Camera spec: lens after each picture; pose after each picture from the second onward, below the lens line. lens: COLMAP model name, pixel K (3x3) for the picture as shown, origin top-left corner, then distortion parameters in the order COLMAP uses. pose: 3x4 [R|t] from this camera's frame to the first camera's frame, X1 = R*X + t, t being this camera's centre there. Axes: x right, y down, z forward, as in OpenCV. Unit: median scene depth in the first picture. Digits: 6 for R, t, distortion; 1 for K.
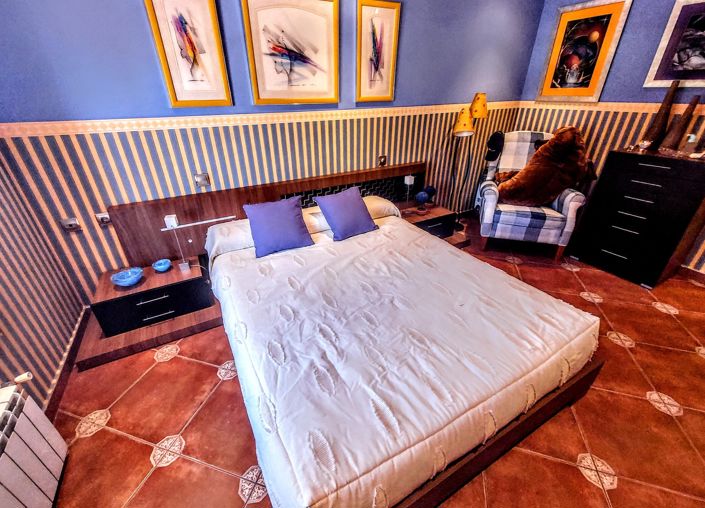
lens RADIAL K [[302.4, 0, 353.6], [0, 302.4, 236.8], [0, 0, 1]] dist [0.016730, -0.000050]
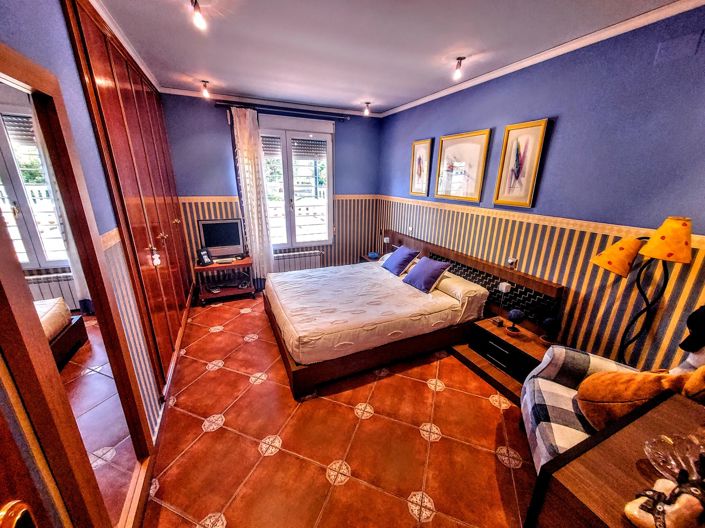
lens RADIAL K [[275.3, 0, 352.5], [0, 275.3, 264.0], [0, 0, 1]] dist [0.009313, 0.000032]
pose [[-0.071671, 0.287820, -0.954999, 1.151413], [-0.493892, 0.821600, 0.284682, -0.288663], [0.866564, 0.492070, 0.083267, 0.556479]]
